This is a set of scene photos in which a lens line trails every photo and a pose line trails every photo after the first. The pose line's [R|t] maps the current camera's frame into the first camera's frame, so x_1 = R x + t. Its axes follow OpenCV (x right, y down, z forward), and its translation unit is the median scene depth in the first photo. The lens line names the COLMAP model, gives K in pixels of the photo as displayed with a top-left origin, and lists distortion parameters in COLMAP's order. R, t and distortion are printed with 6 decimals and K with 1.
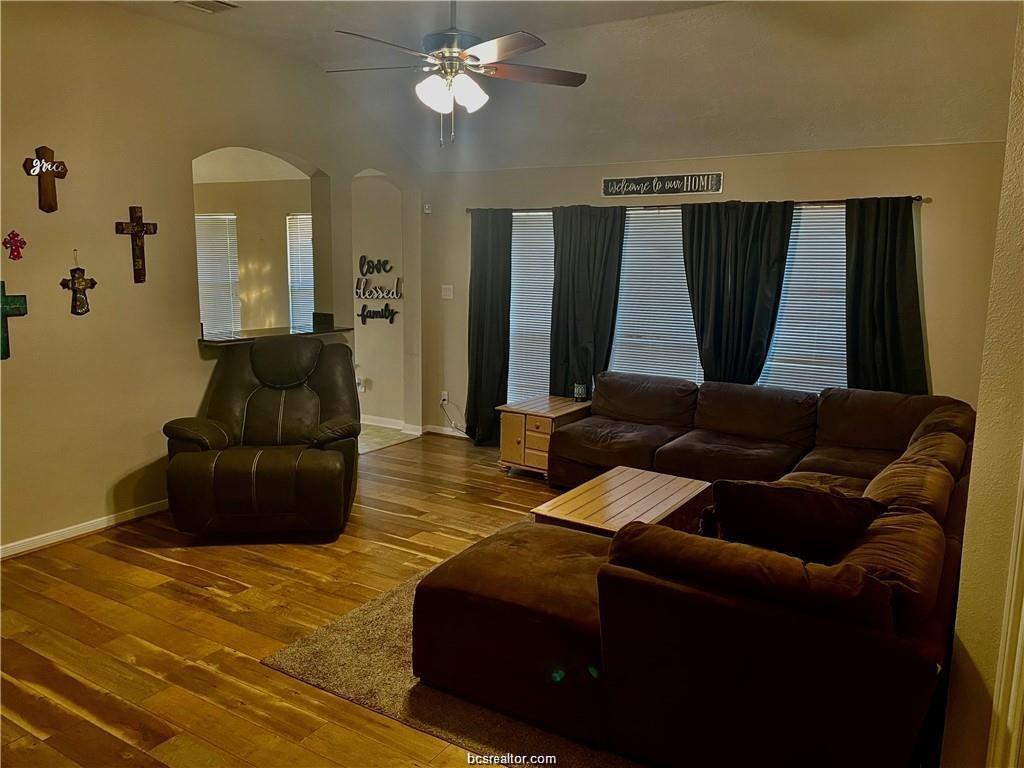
lens RADIAL K [[786.6, 0, 509.7], [0, 786.6, 372.9], [0, 0, 1]] dist [0.120896, -0.003887]
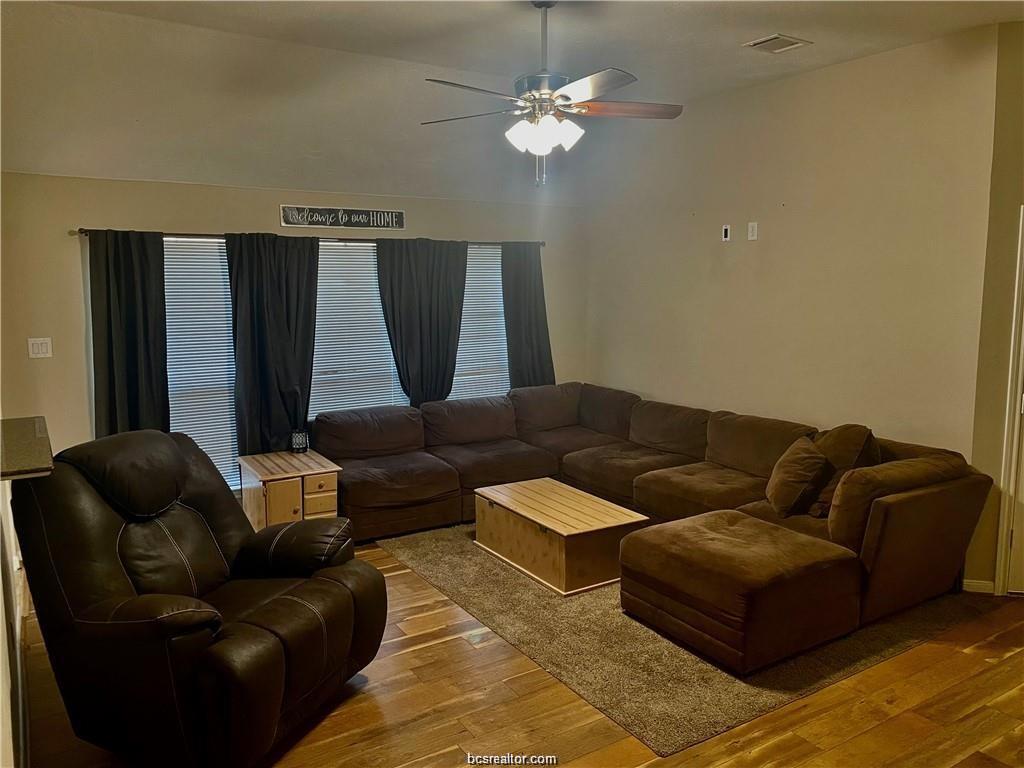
lens RADIAL K [[768.3, 0, 512.0], [0, 768.3, 384.0], [0, 0, 1]] dist [0.029446, -0.003650]
pose [[0.422442, -0.136419, 0.896065, -0.627871], [0.150244, 0.985472, 0.079200, -0.078998], [-0.893851, 0.101171, 0.436800, 0.427265]]
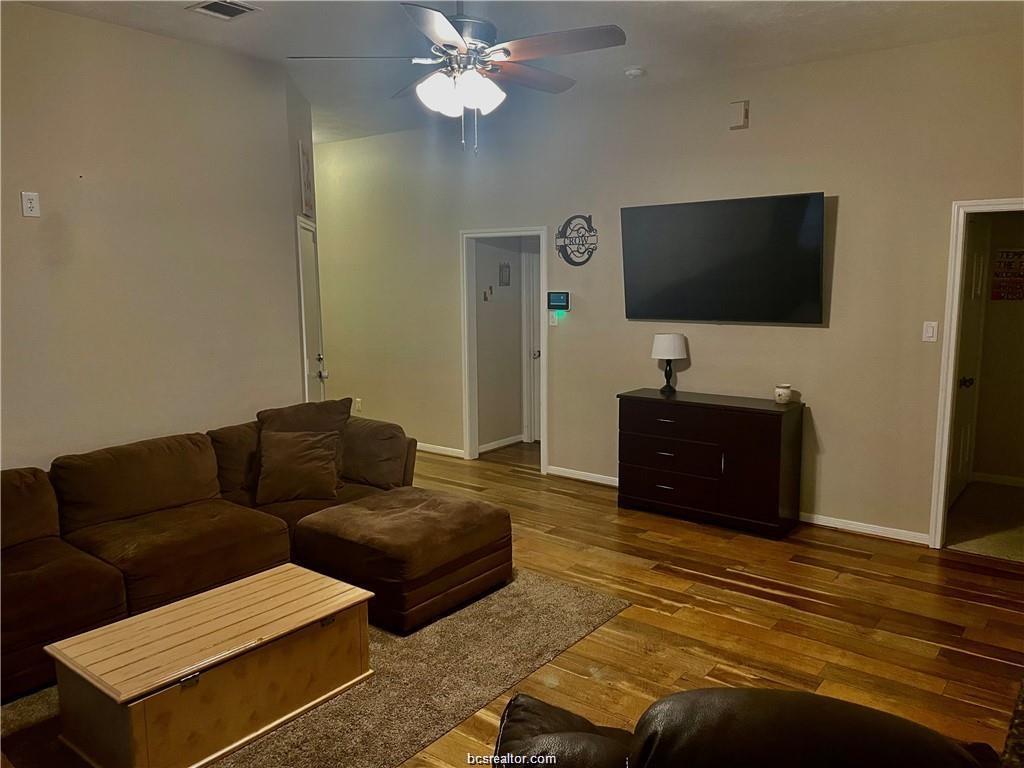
lens RADIAL K [[768.3, 0, 512.0], [0, 768.3, 384.0], [0, 0, 1]] dist [0.029446, -0.003650]
pose [[-0.995217, -0.017443, 0.096118, -0.135011], [0.012410, 0.953383, 0.301508, -0.191671], [-0.096896, 0.301259, -0.948606, 1.189557]]
